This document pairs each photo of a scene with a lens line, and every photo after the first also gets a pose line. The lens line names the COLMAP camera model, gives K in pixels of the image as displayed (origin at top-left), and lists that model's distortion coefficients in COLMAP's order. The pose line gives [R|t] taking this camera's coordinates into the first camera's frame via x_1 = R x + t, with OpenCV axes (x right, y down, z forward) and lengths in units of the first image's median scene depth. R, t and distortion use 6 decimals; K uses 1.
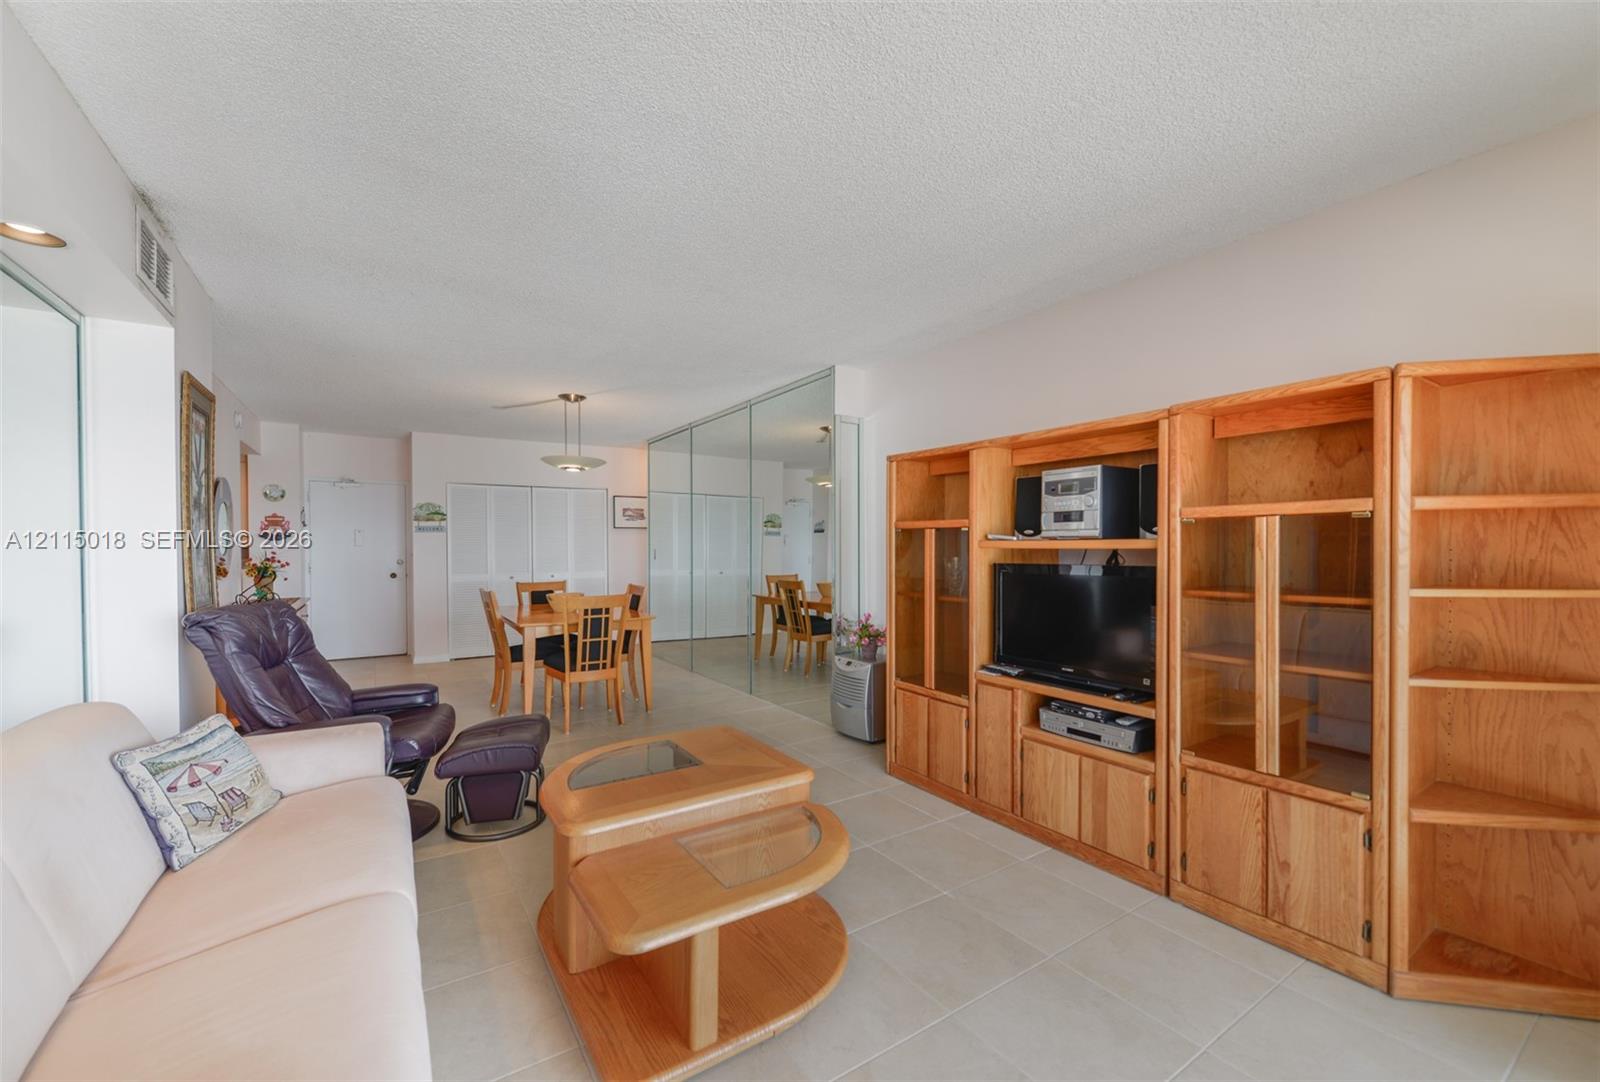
lens RADIAL K [[647.4, 0, 797.2], [0, 647.4, 549.8], [0, 0, 1]] dist [0.000740, -0.000022]
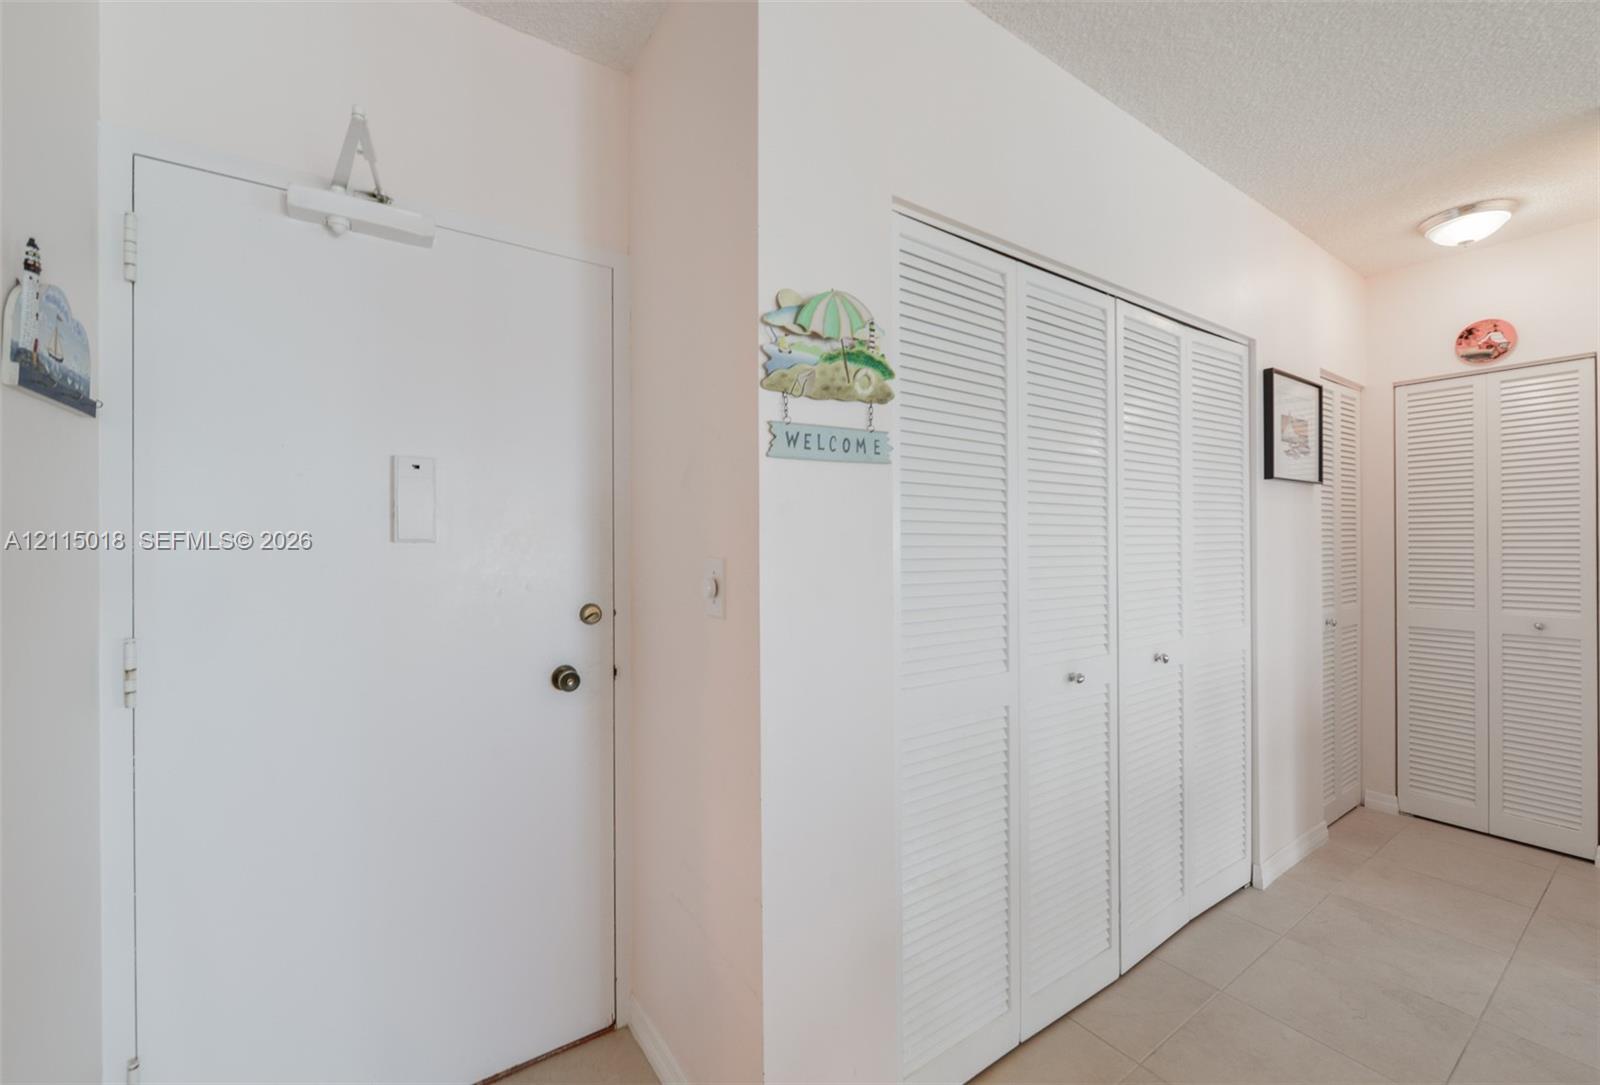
lens RADIAL K [[647.1, 0, 803.0], [0, 647.1, 530.1], [0, 0, 1]] dist [-0.000803, -0.000478]
pose [[0.999400, -0.001864, 0.034595, -0.578485], [0.002703, 0.999703, -0.024221, -0.003850], [-0.034539, 0.024300, 0.999108, 0.819127]]
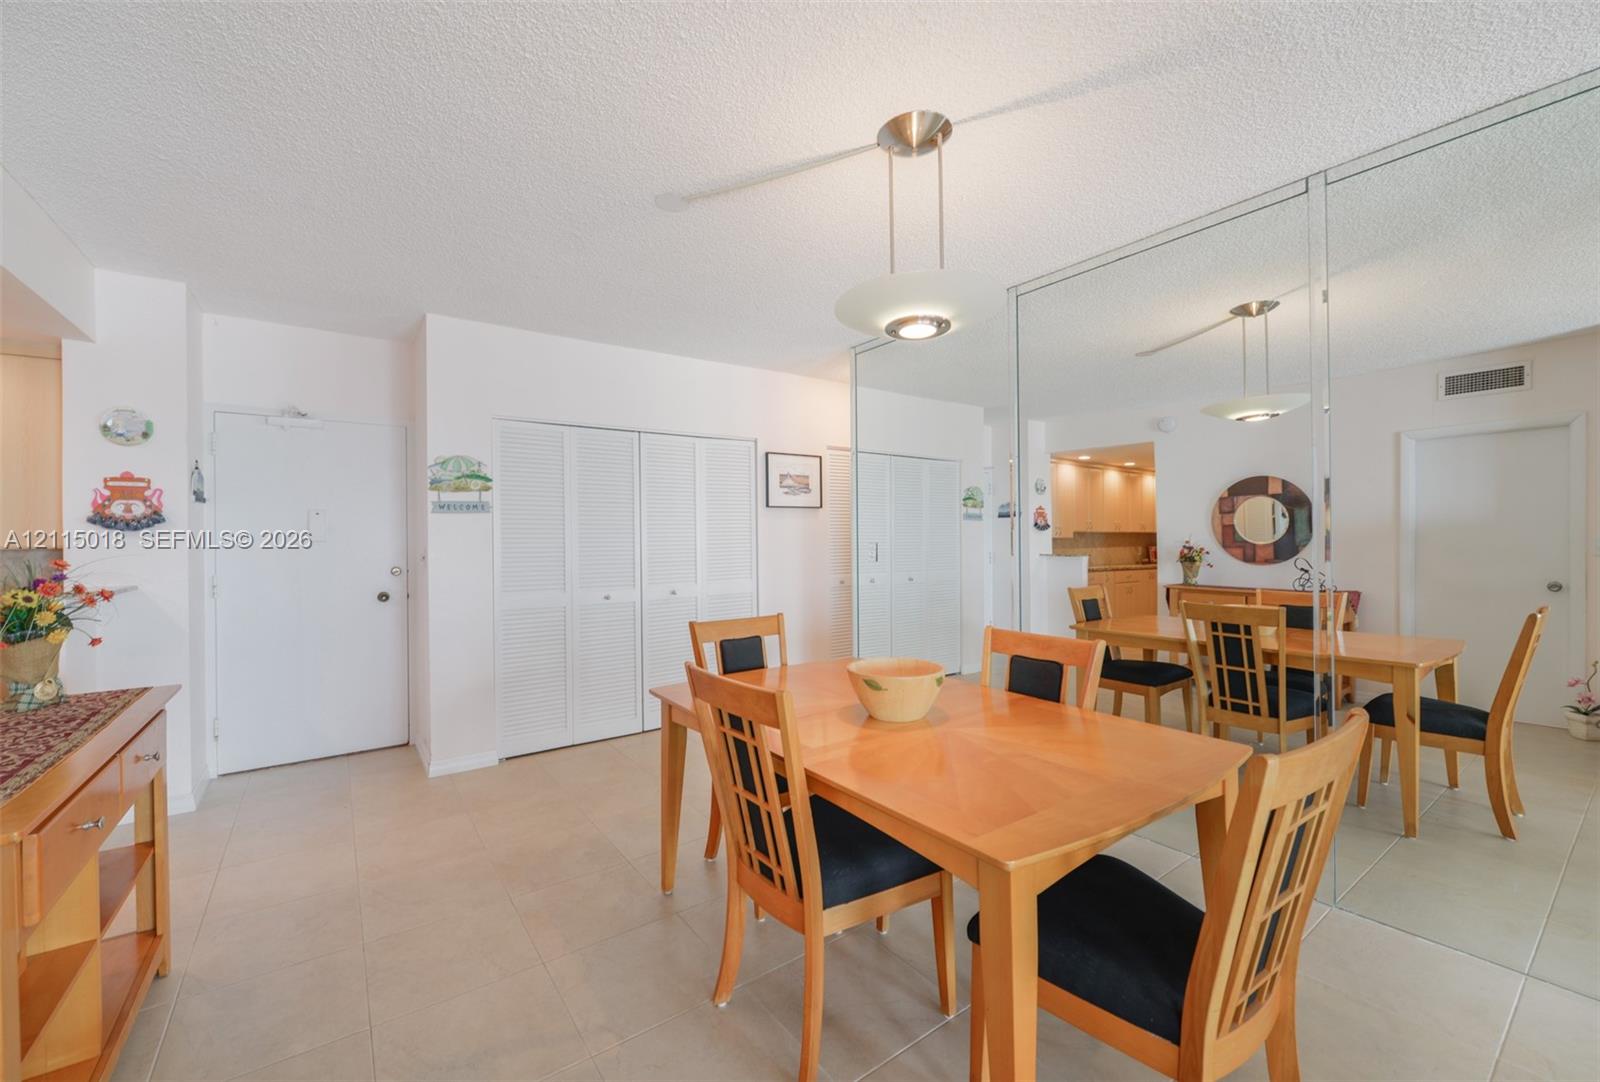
lens RADIAL K [[647.1, 0, 803.0], [0, 647.1, 528.6], [0, 0, 1]] dist [-0.000803, -0.000478]
pose [[0.998494, -0.006941, 0.054424, -0.324835], [0.007947, 0.999801, -0.018293, -0.003544], [-0.054286, 0.018698, 0.998350, 0.475168]]
